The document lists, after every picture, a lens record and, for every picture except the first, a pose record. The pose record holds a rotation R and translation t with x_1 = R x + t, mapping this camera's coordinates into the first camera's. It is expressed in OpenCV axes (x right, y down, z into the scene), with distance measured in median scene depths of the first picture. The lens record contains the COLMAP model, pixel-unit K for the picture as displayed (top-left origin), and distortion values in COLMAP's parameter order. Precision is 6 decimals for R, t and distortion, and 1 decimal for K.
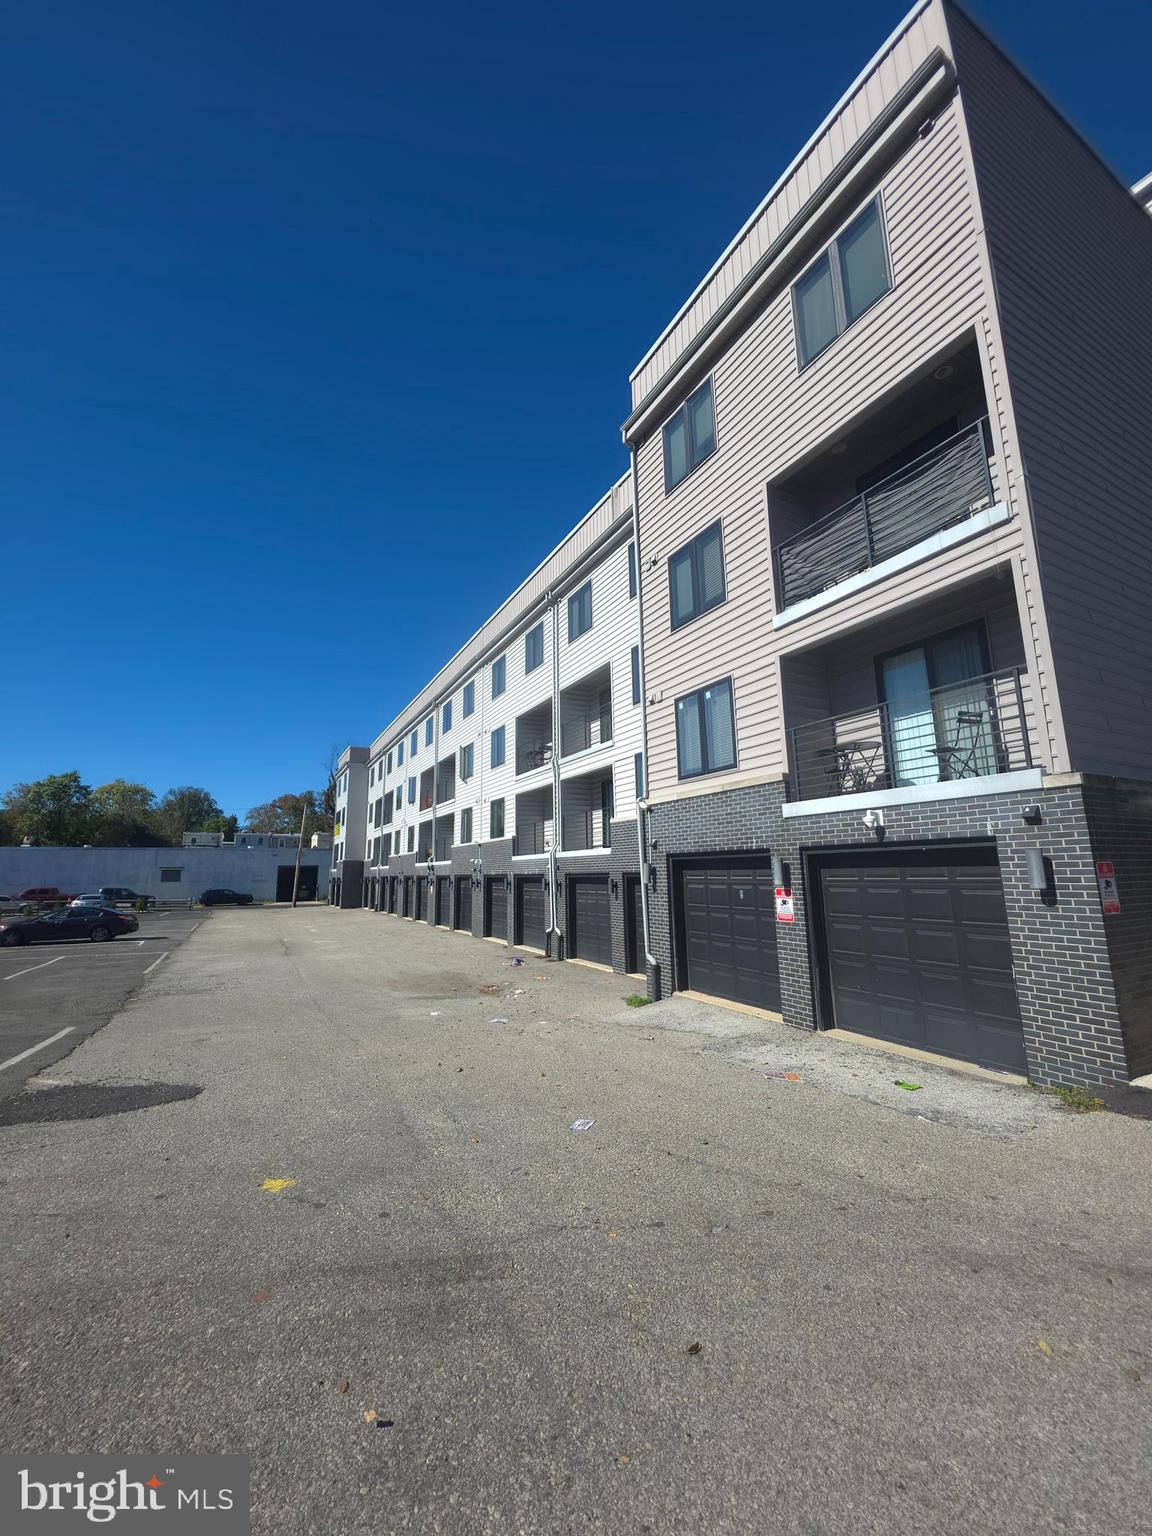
lens RADIAL K [[609.2, 0, 577.7], [0, 609.2, 763.8], [0, 0, 1]] dist [0.011167, -0.007396]
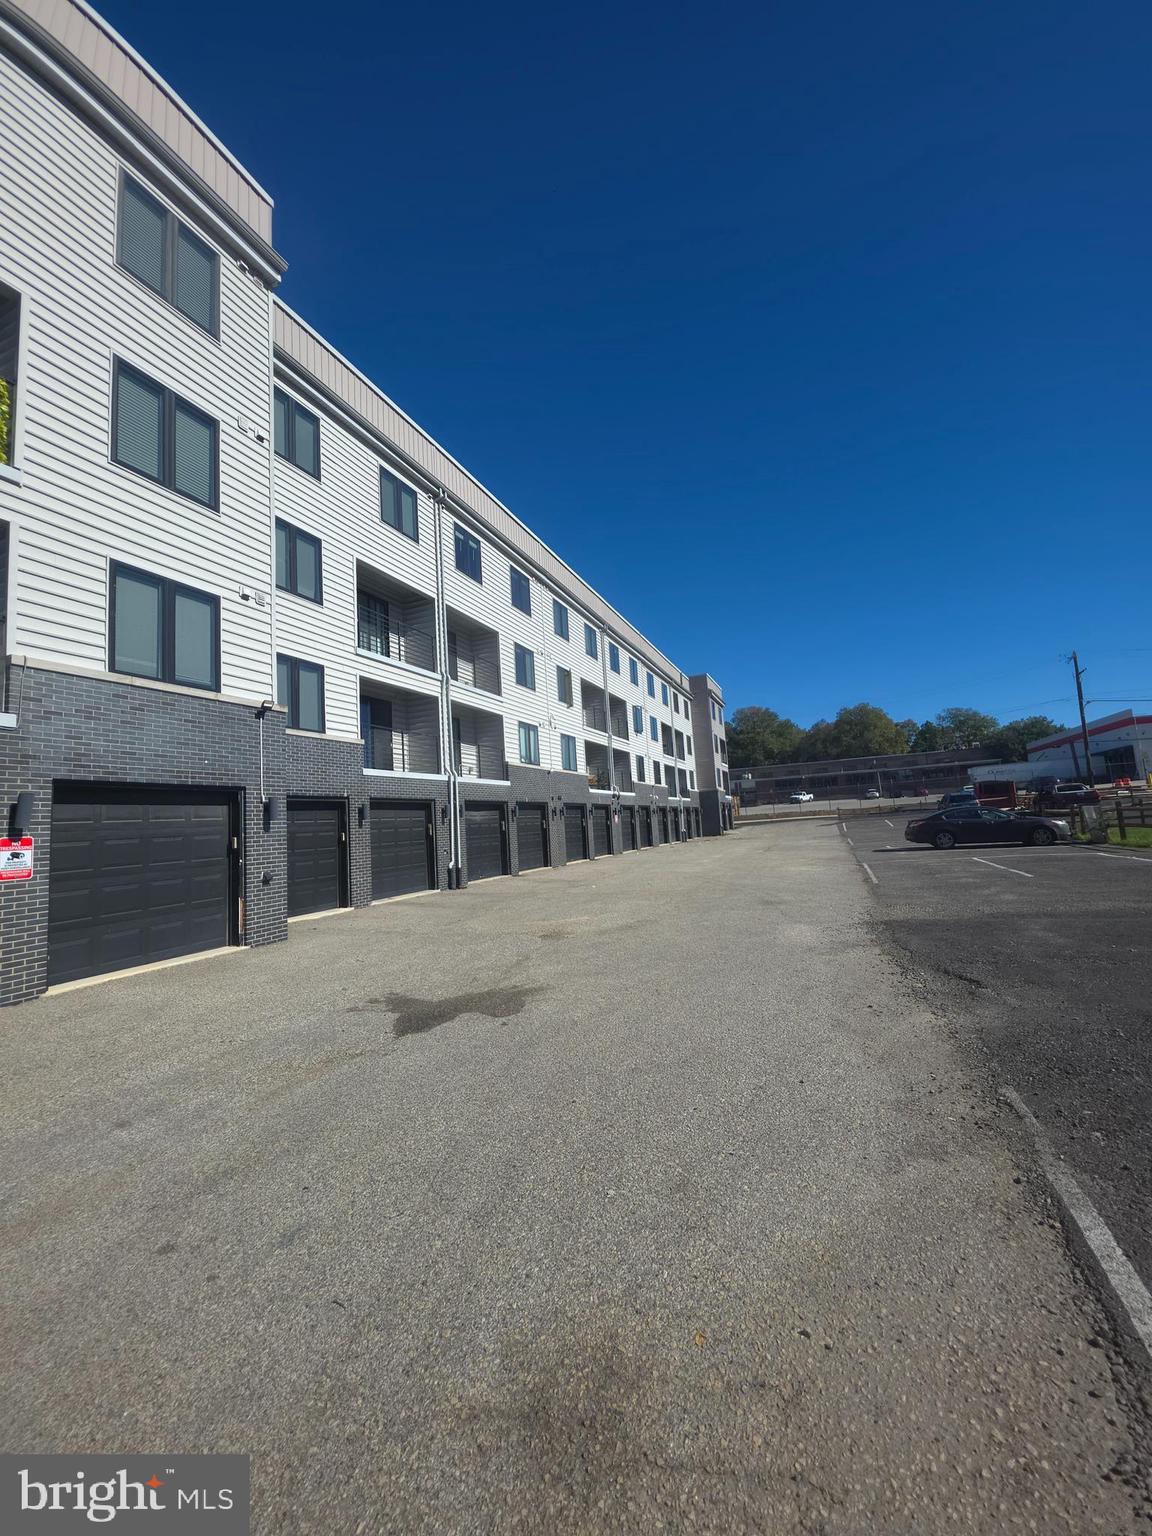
lens RADIAL K [[609.2, 0, 577.7], [0, 609.2, 763.8], [0, 0, 1]] dist [0.011167, -0.007396]
pose [[-0.632553, 0.109828, 0.766691, -0.518562], [-0.091034, 0.972491, -0.214416, 0.181502], [-0.769149, -0.205424, -0.605154, 0.897028]]
